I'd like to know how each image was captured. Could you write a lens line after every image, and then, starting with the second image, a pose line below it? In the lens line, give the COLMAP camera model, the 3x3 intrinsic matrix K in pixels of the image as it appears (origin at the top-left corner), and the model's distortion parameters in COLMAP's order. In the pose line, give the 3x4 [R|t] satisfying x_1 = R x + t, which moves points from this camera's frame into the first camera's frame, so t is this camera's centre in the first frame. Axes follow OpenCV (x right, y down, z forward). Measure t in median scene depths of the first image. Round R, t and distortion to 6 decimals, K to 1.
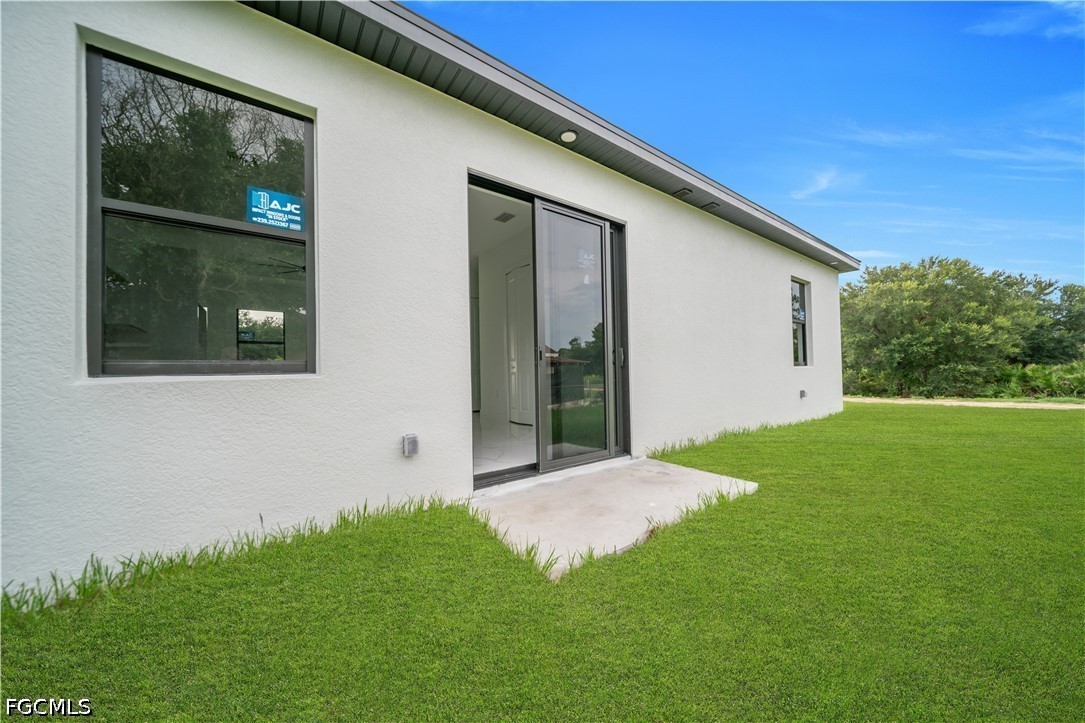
lens RADIAL K [[379.8, 0, 535.2], [0, 379.8, 377.5], [0, 0, 1]] dist [-0.000576, -0.000139]
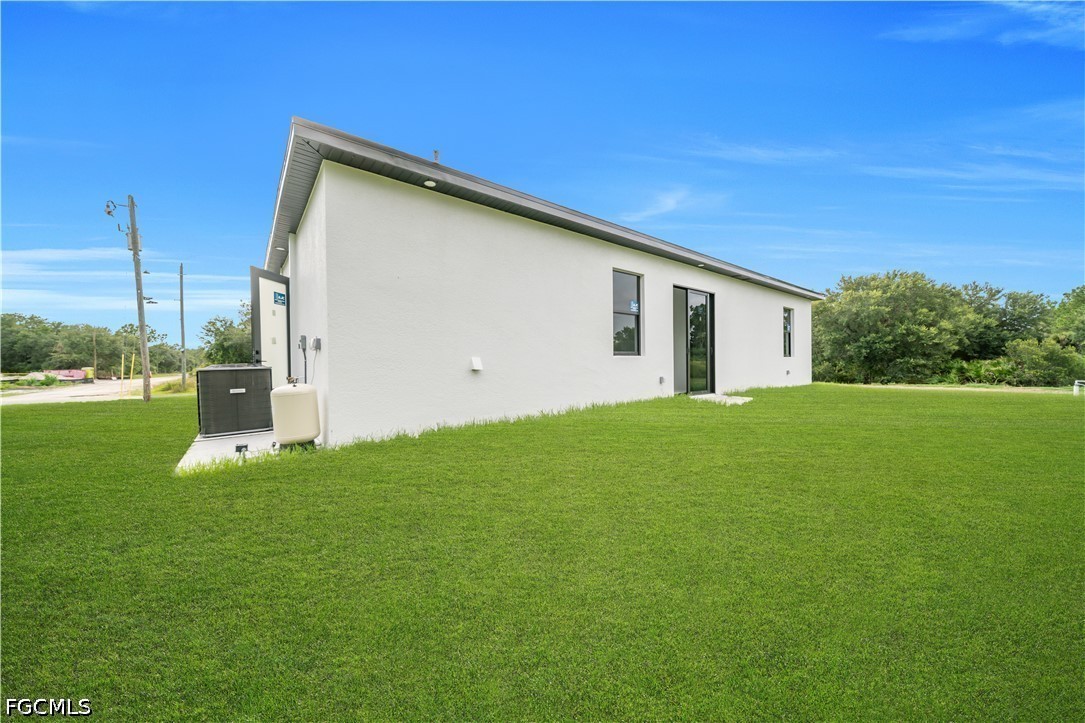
lens RADIAL K [[379.8, 0, 532.4], [0, 379.8, 362.5], [0, 0, 1]] dist [-0.000576, -0.000139]
pose [[1.000000, 0.000012, -0.000505, -0.052328], [-0.000011, 0.999994, 0.003352, -0.009782], [0.000505, -0.003352, 0.999994, -0.096642]]
